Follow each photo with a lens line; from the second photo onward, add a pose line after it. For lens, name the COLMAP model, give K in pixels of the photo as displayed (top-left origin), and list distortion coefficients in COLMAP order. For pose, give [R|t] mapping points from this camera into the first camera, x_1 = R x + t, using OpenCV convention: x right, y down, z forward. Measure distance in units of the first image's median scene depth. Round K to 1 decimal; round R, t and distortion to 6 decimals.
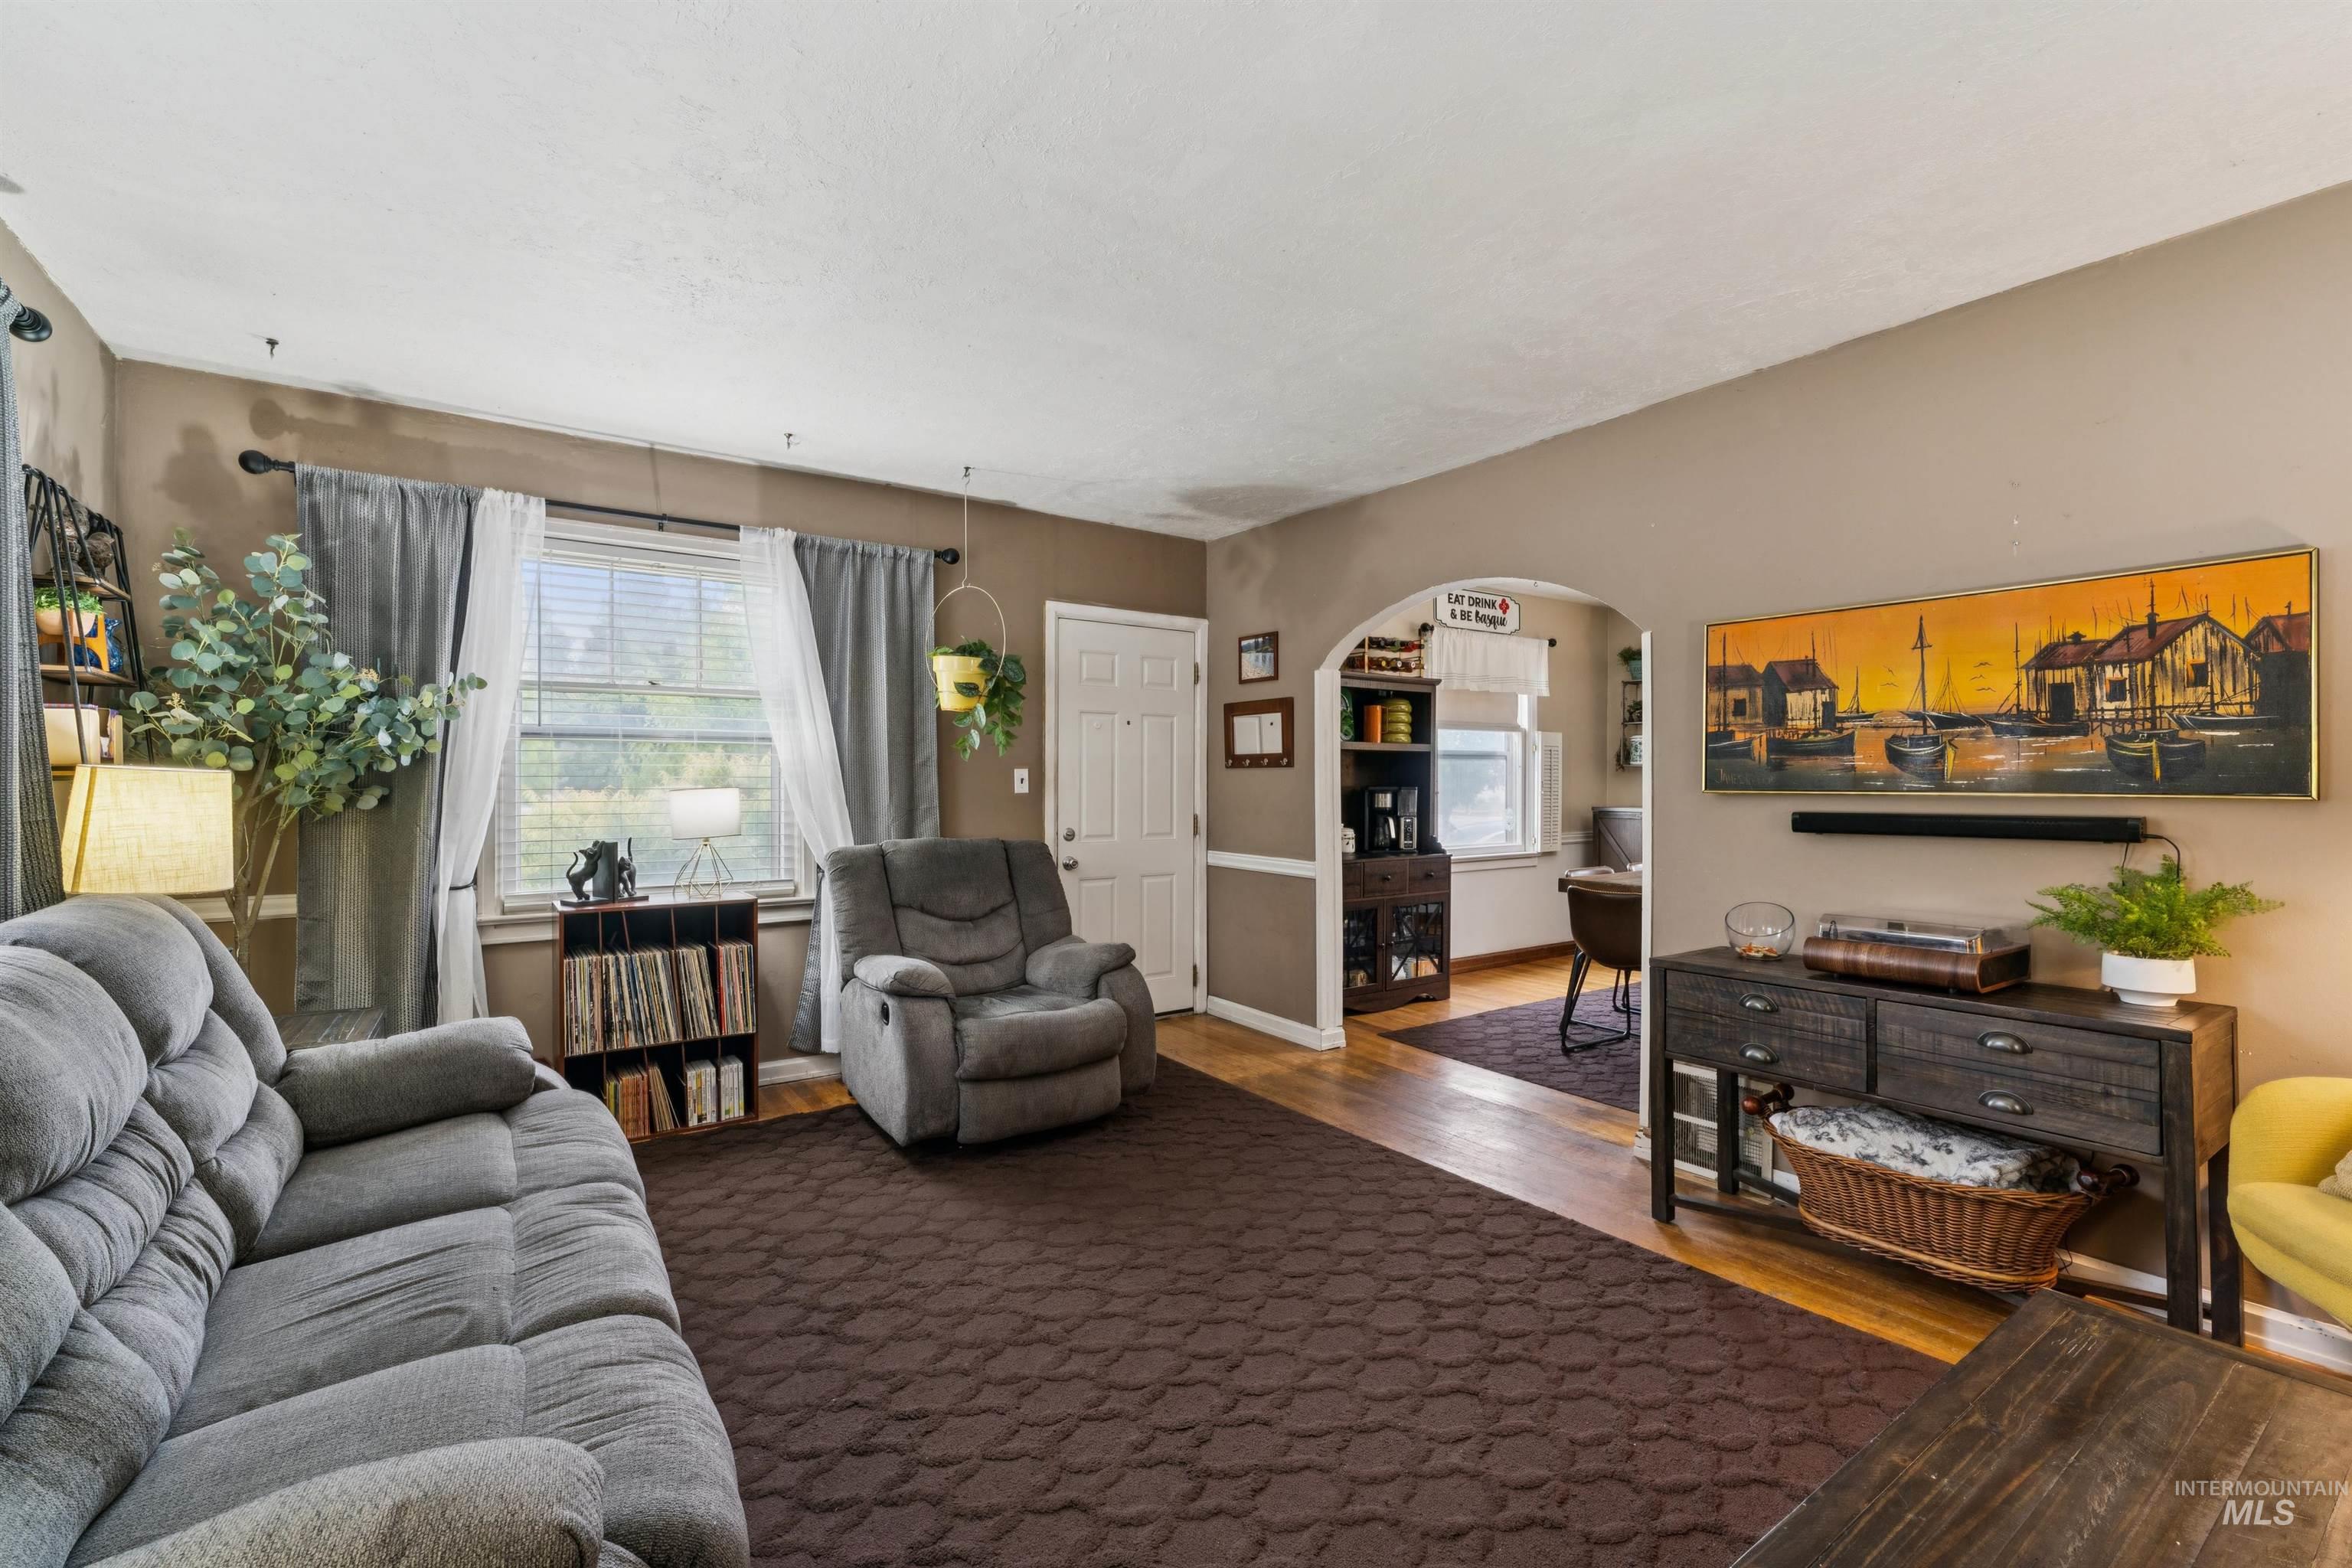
lens RADIAL K [[1015.8, 0, 1172.2], [0, 1015.8, 781.7], [0, 0, 1]] dist [-0.007664, 0.001636]
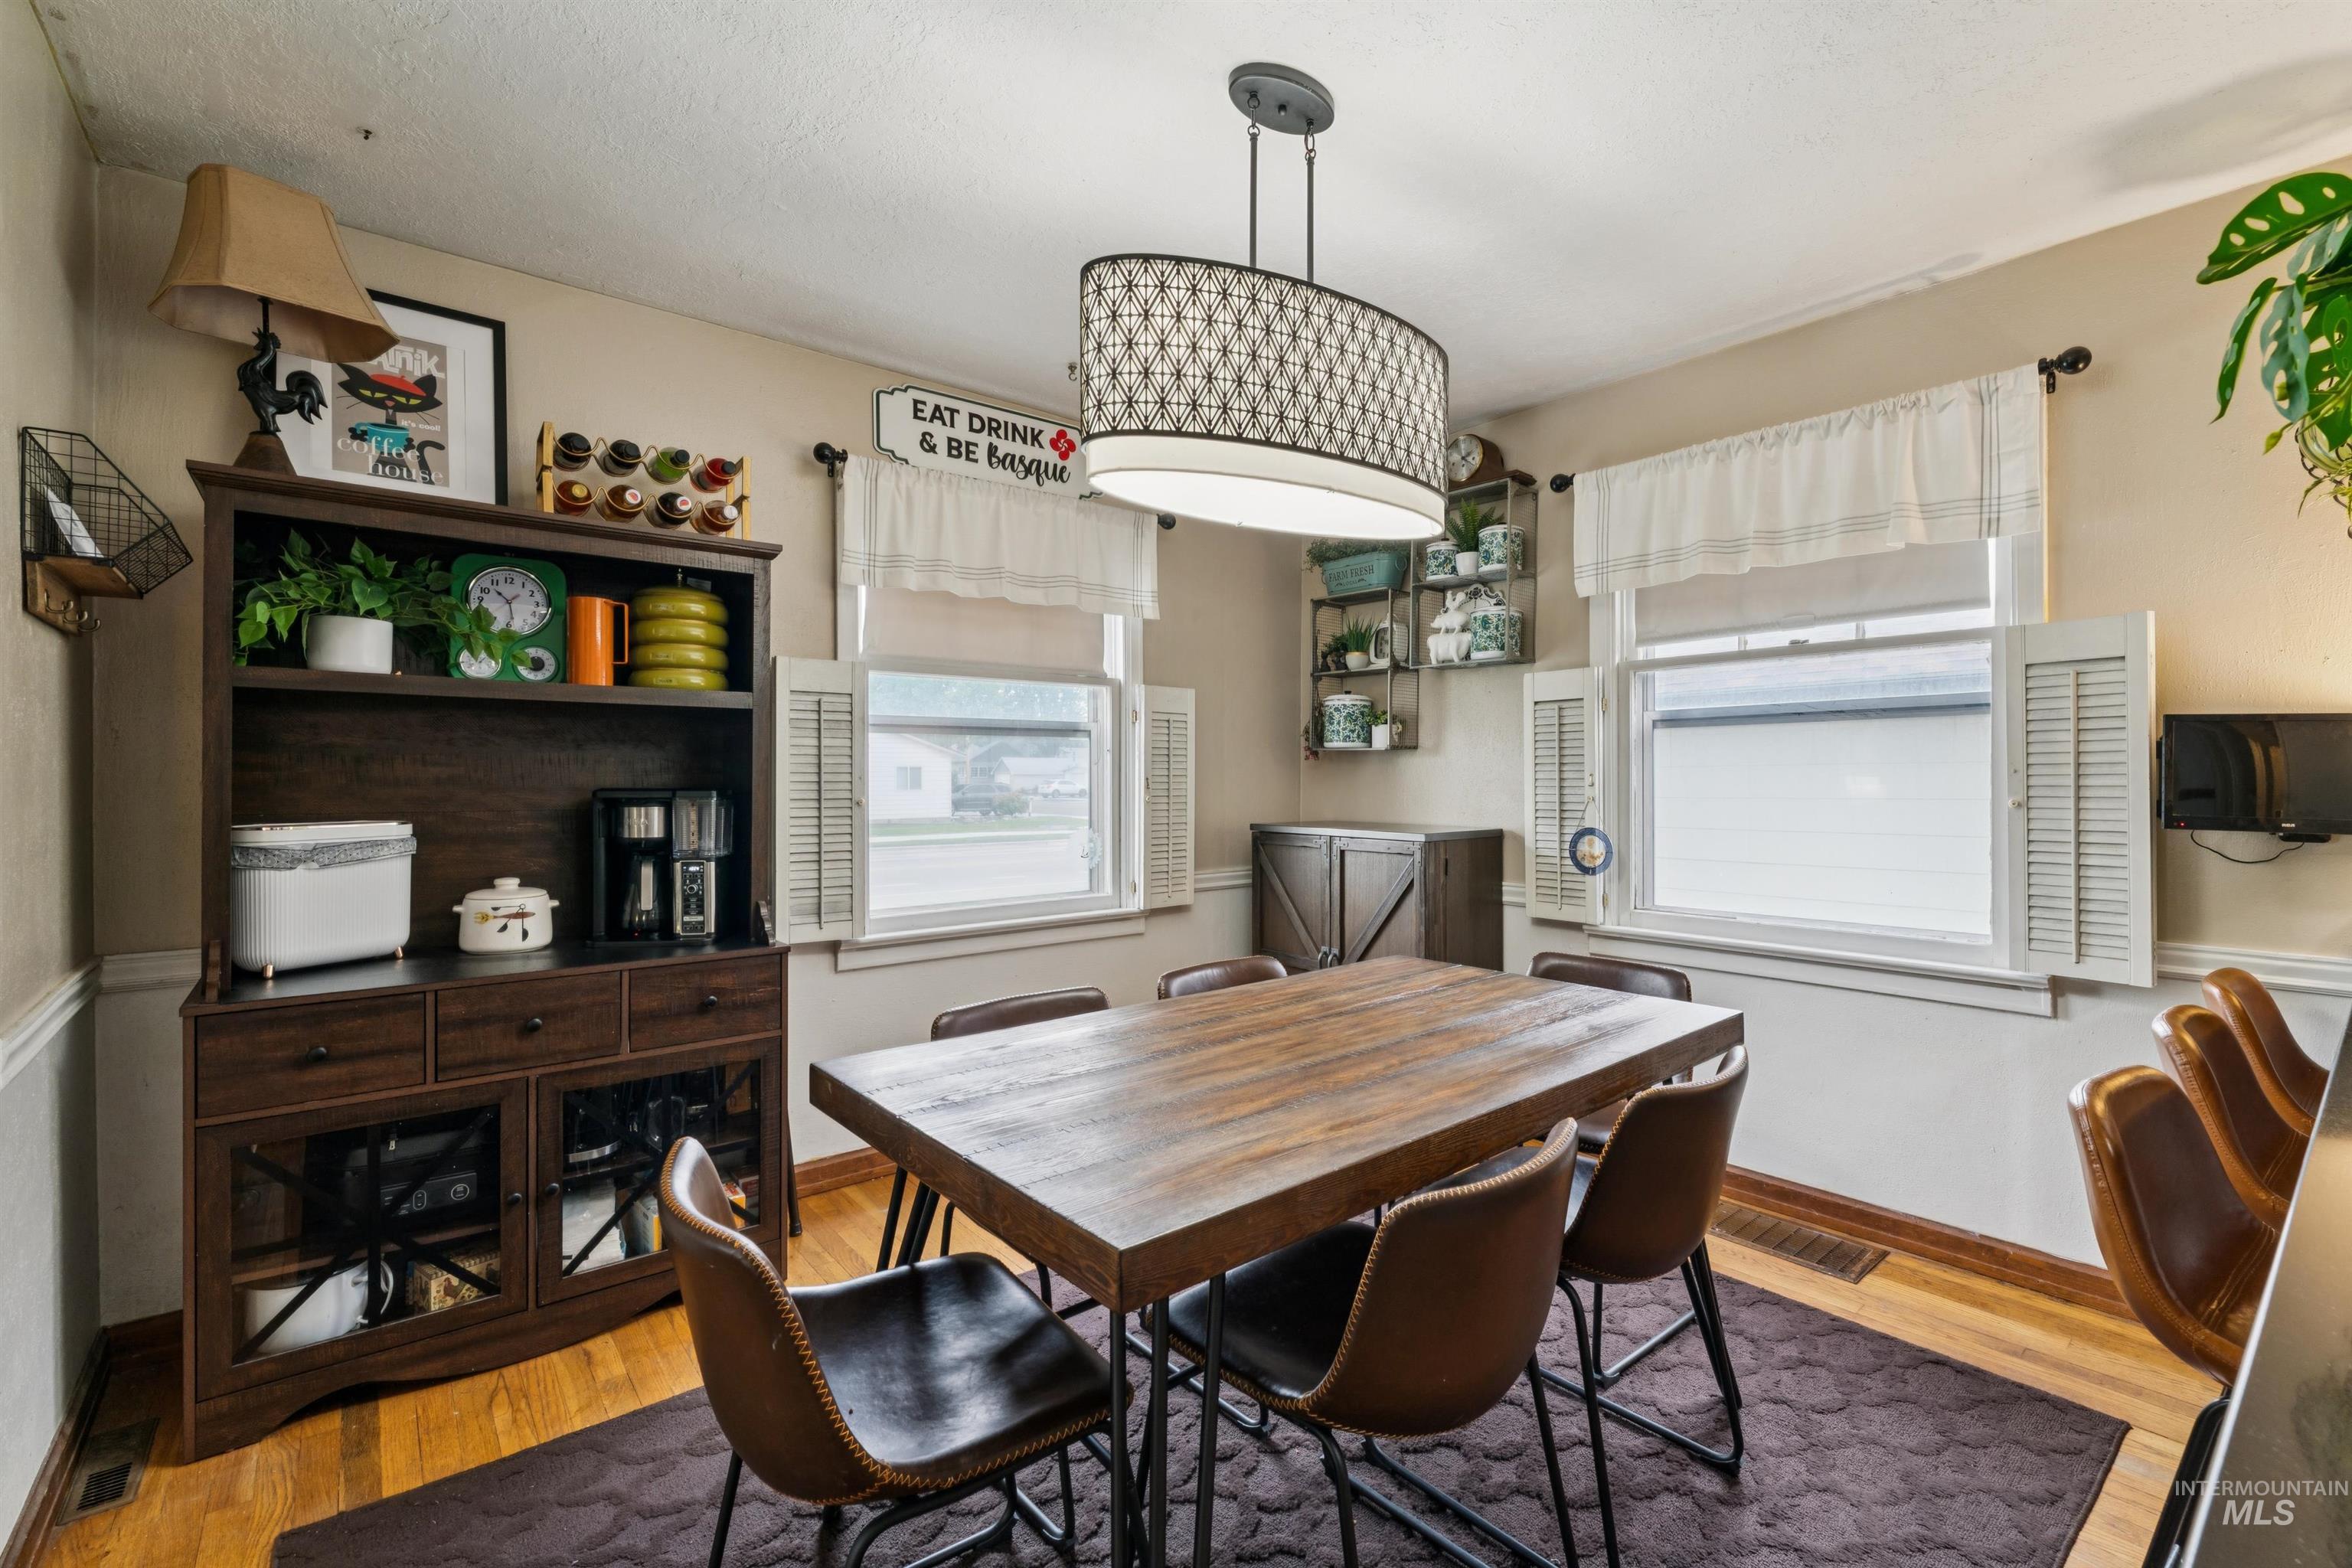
lens RADIAL K [[1015.8, 0, 1189.7], [0, 1015.8, 776.0], [0, 0, 1]] dist [-0.007664, 0.001636]
pose [[0.996125, -0.000377, 0.087944, 0.668771], [0.000510, 0.999999, -0.001489, -0.001035], [-0.087944, 0.001528, 0.996124, 0.910971]]
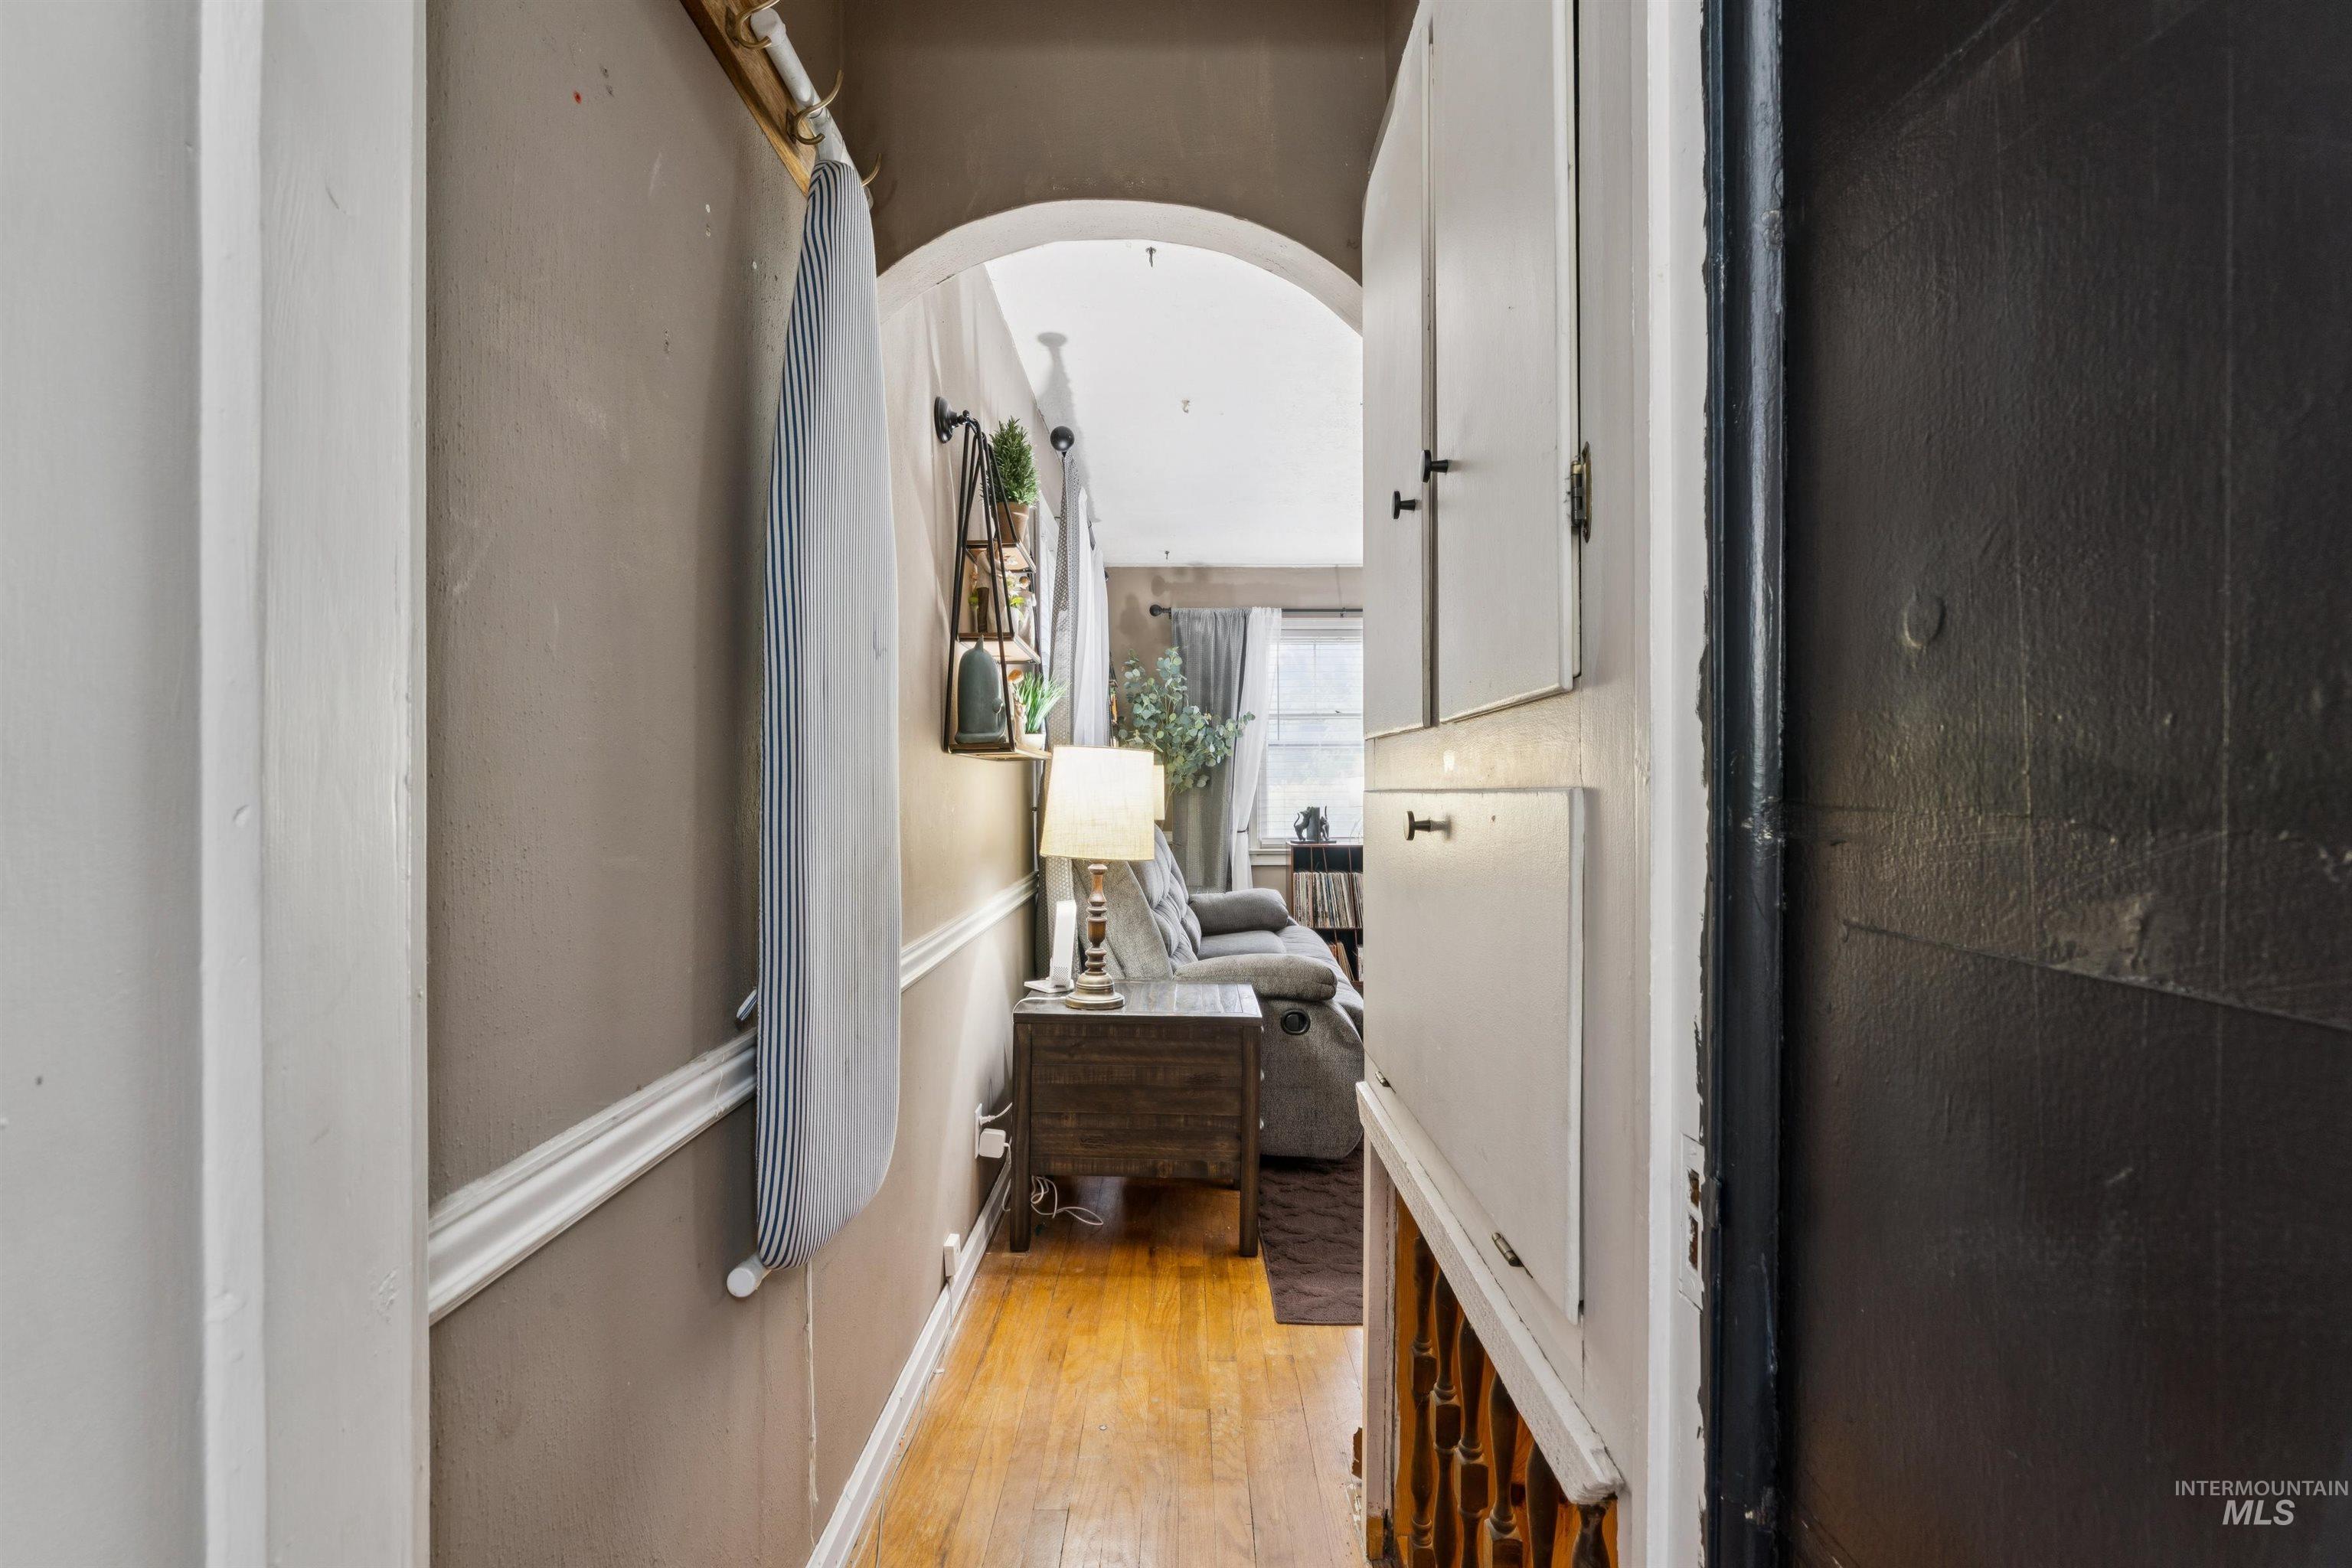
lens RADIAL K [[1015.8, 0, 1179.2], [0, 1015.8, 787.7], [0, 0, 1]] dist [-0.007664, 0.001636]
pose [[0.816772, 0.000305, -0.576960, 0.242653], [0.001948, 0.999993, 0.003287, 0.020623], [0.576957, -0.003809, 0.816766, -0.527731]]
